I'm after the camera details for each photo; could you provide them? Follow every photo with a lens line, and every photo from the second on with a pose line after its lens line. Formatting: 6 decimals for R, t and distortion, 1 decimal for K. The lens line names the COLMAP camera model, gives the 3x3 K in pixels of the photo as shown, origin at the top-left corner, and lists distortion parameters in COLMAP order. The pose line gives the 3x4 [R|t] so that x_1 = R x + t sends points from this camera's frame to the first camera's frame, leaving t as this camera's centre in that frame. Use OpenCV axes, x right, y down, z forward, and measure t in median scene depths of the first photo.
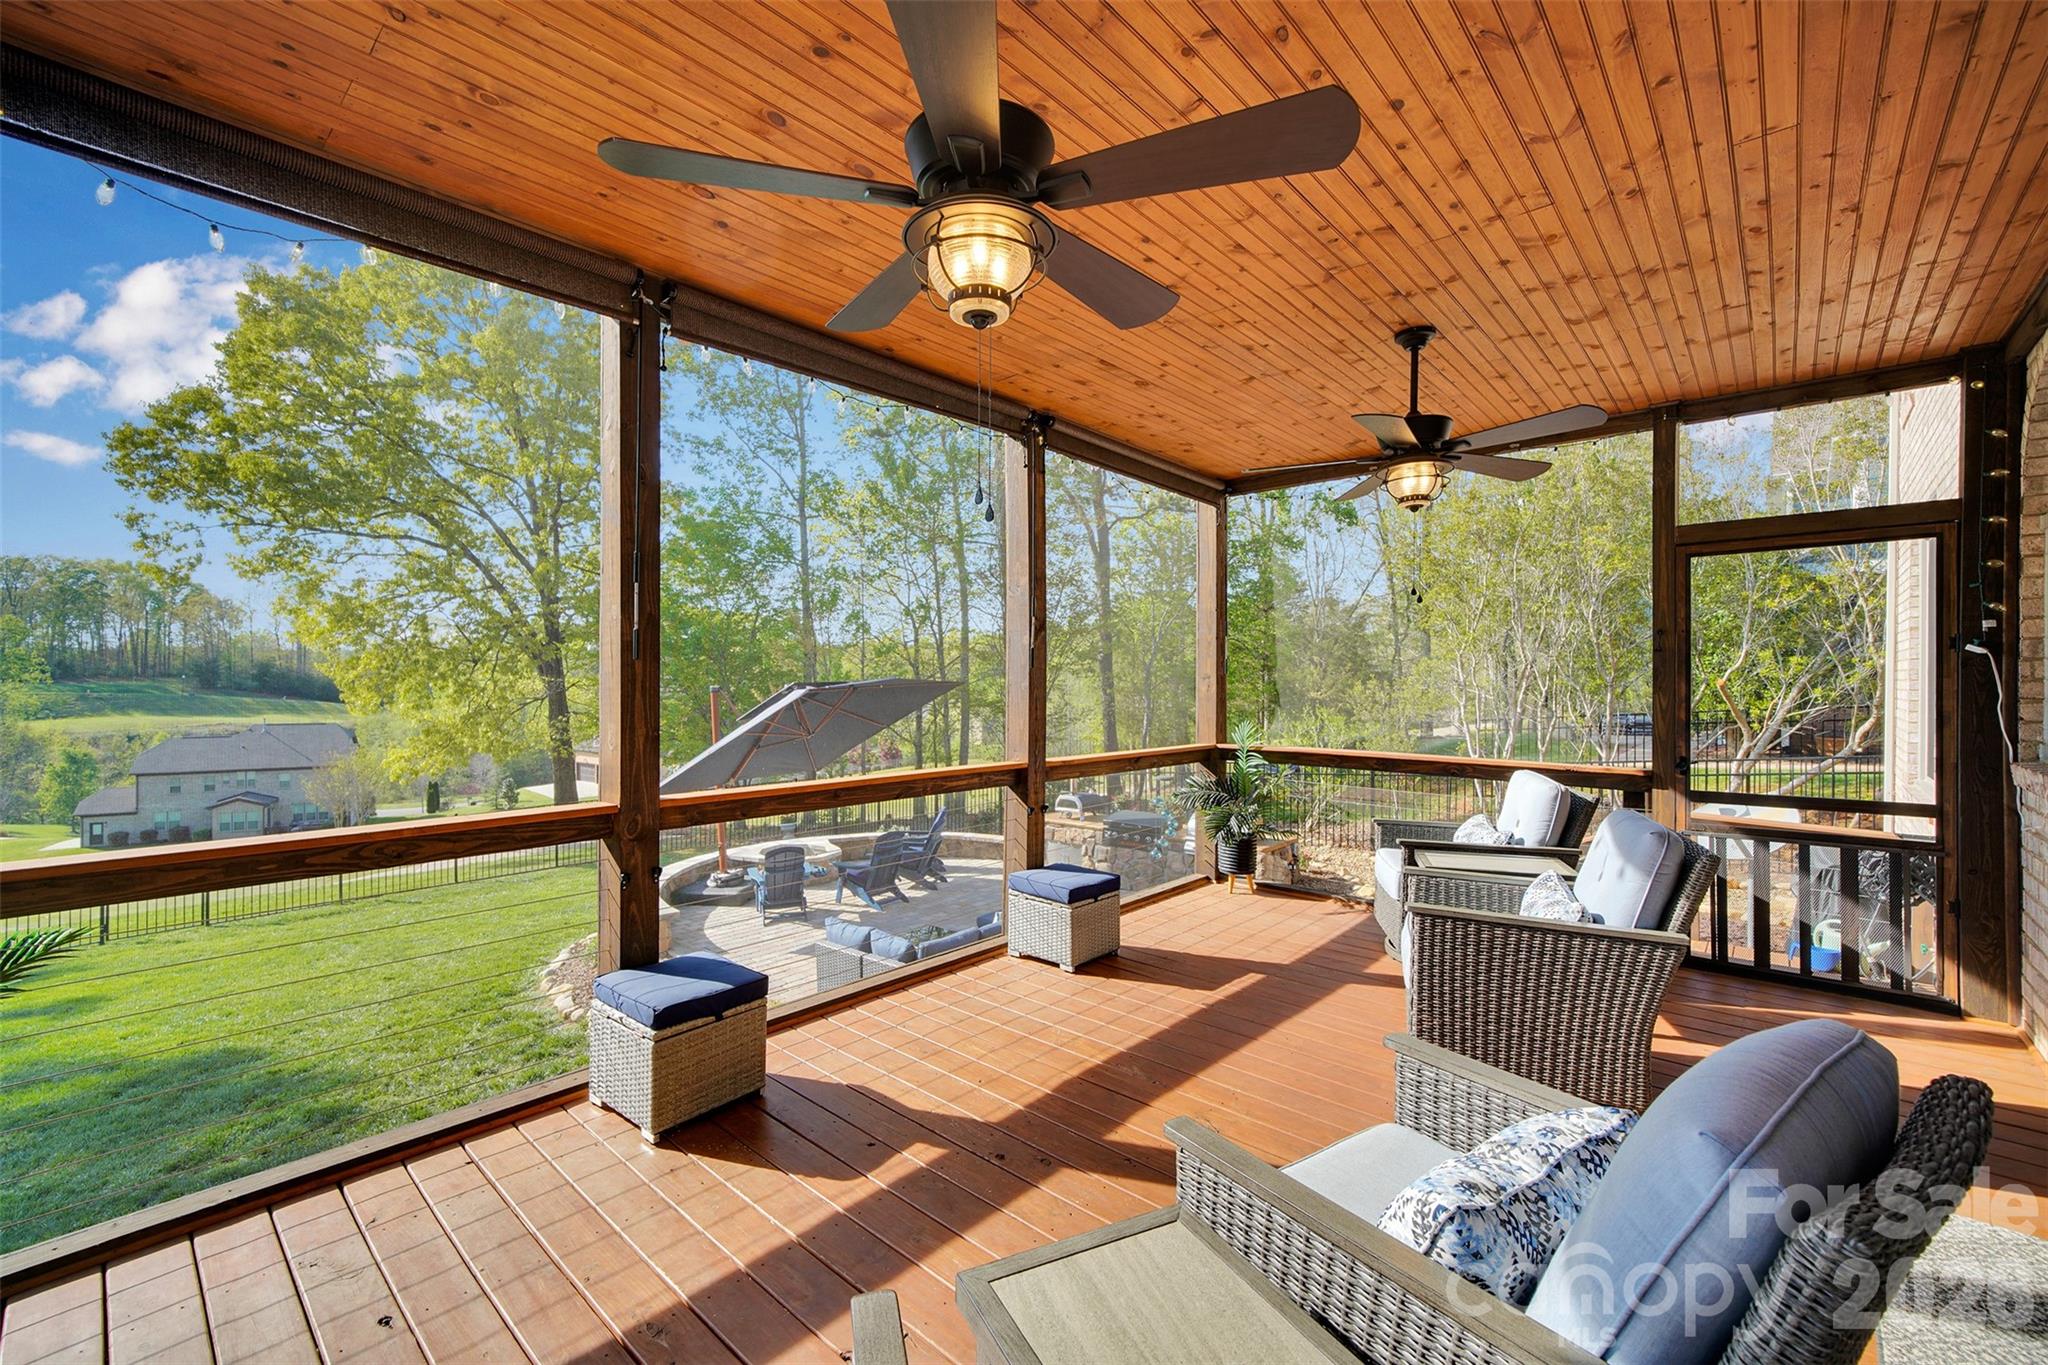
lens RADIAL K [[854.0, 0, 1023.4], [0, 854.0, 671.9], [0, 0, 1]] dist [0.004848, -0.000066]
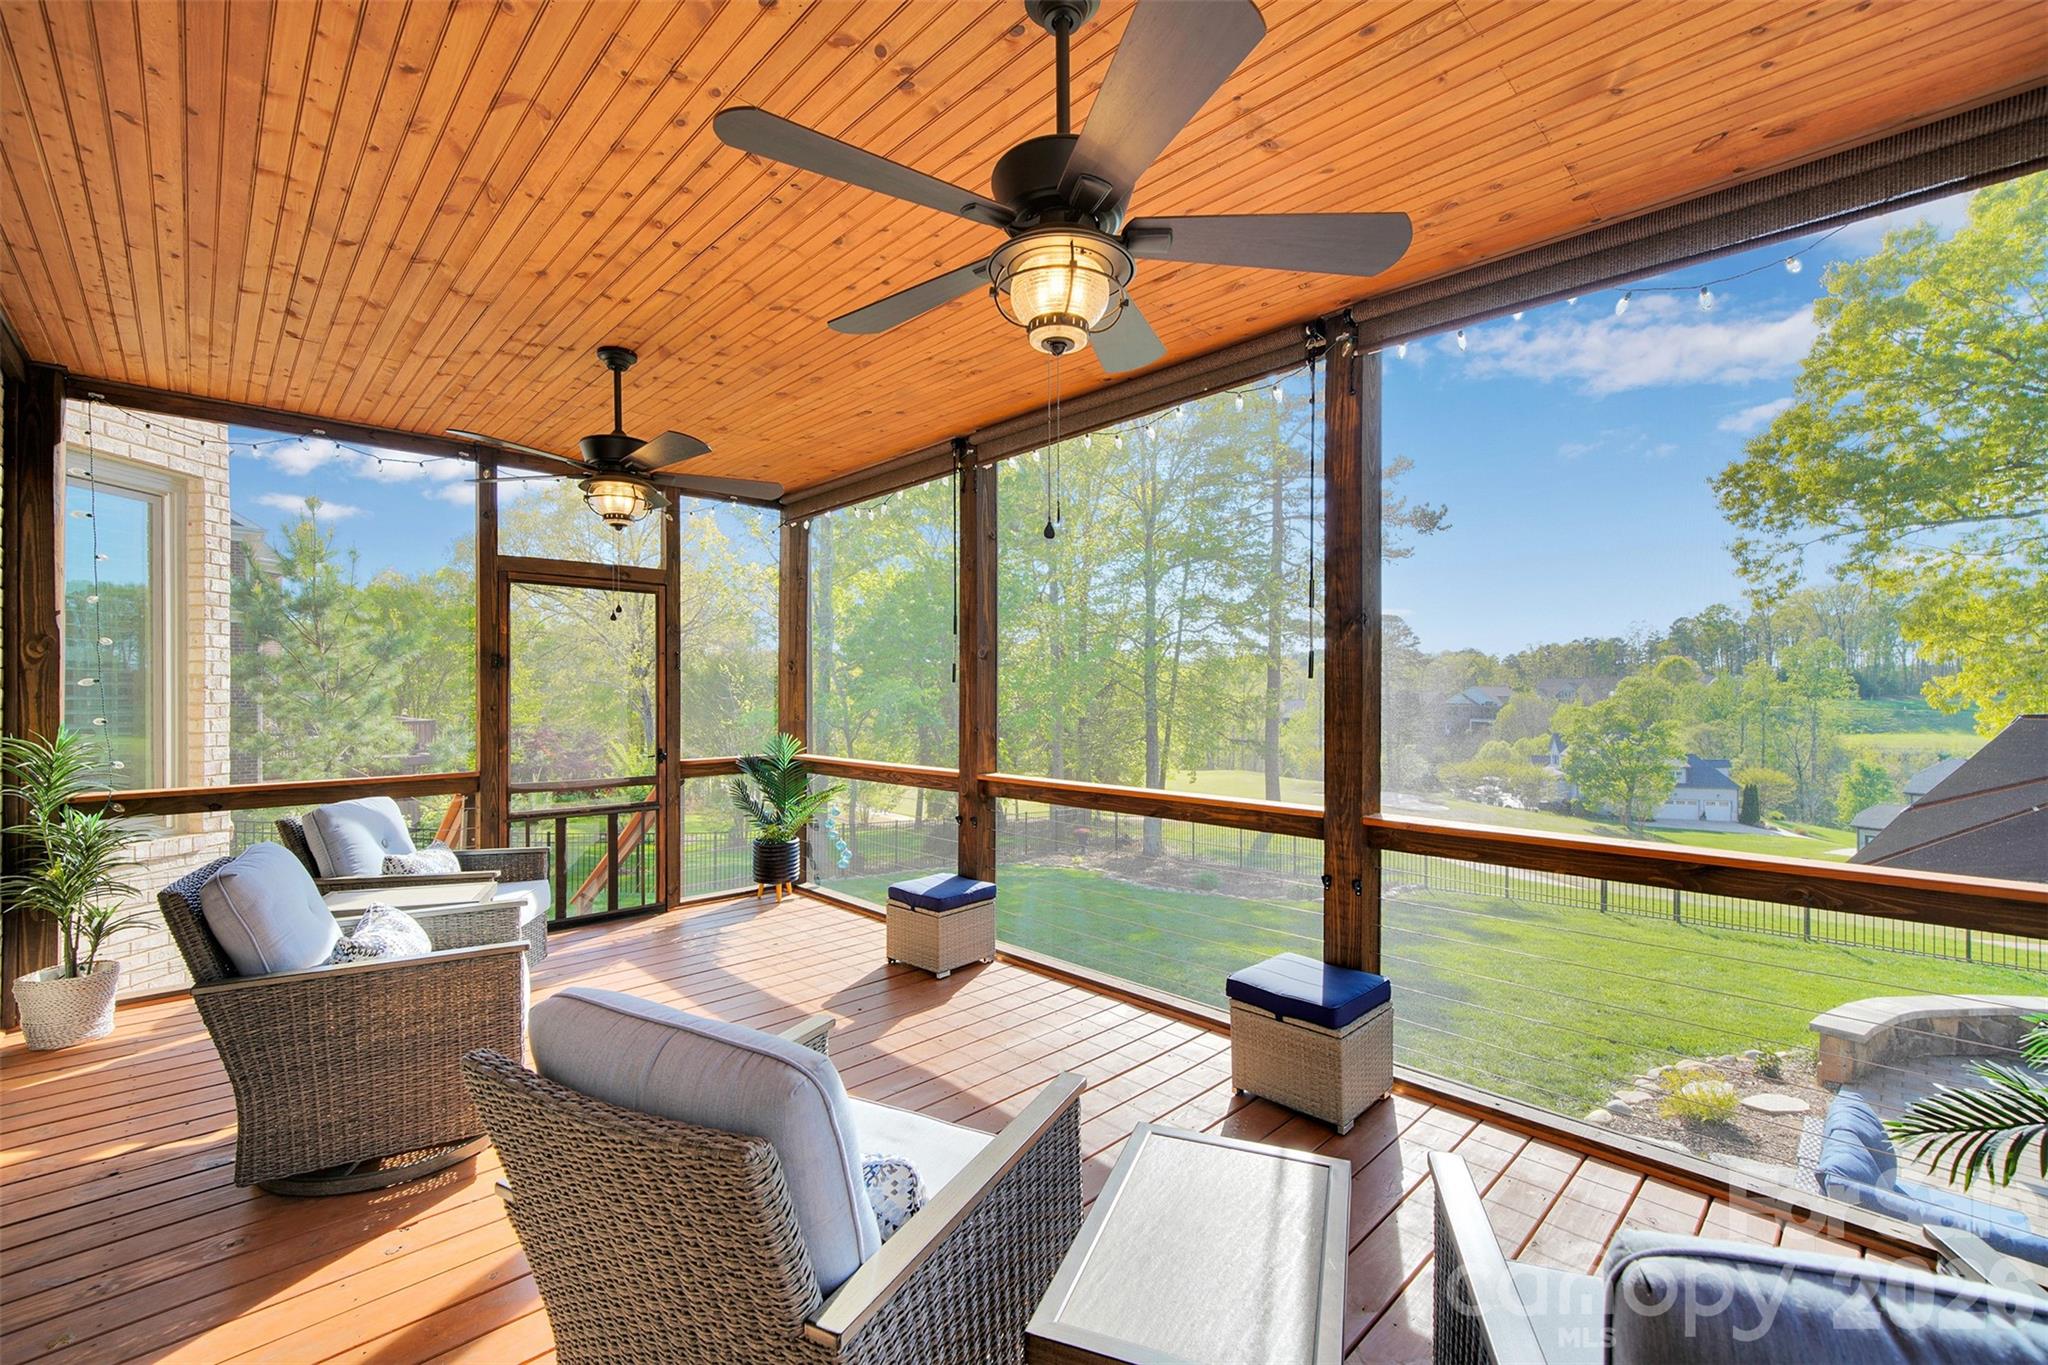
lens RADIAL K [[854.0, 0, 1023.4], [0, 854.0, 671.9], [0, 0, 1]] dist [0.004848, -0.000066]
pose [[-0.062897, -0.006649, -0.997998, 0.296233], [-0.009316, 0.999938, -0.006075, -0.004062], [0.997977, 0.008915, -0.062955, 0.313656]]
